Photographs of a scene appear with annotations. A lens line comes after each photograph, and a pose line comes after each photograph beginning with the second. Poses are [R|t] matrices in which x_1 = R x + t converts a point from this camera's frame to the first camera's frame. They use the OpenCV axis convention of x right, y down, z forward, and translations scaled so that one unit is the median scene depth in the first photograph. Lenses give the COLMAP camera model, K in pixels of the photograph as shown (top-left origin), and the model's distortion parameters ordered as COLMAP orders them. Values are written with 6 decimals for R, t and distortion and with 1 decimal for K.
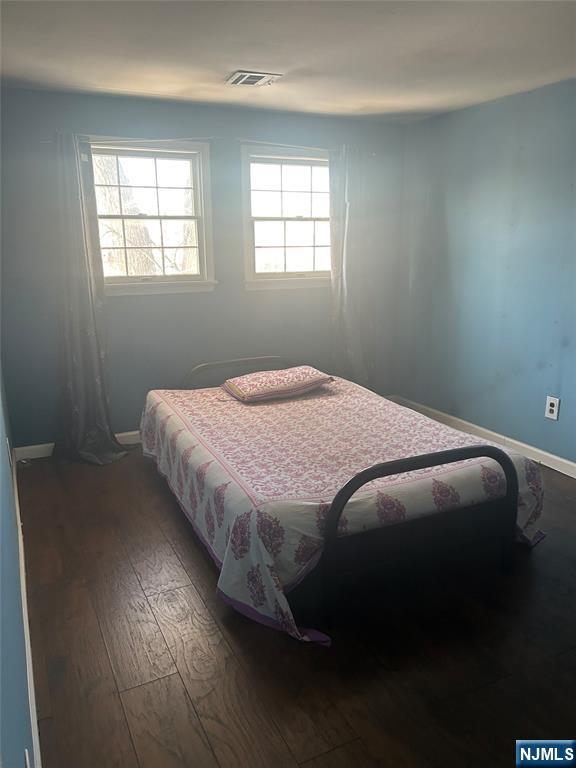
lens RADIAL K [[573.6, 0, 288.3], [0, 573.6, 387.8], [0, 0, 1]] dist [0.060129, -0.075476]
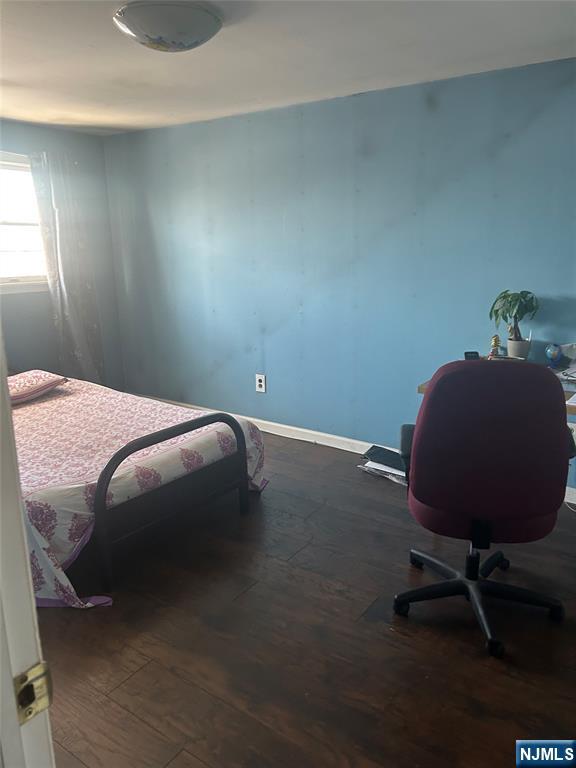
lens RADIAL K [[573.6, 0, 288.3], [0, 573.6, 387.8], [0, 0, 1]] dist [0.060129, -0.075476]
pose [[0.877628, -0.118492, 0.464467, -0.082304], [0.121325, 0.992325, 0.023907, 0.032296], [-0.463735, 0.035370, 0.885268, -0.144625]]
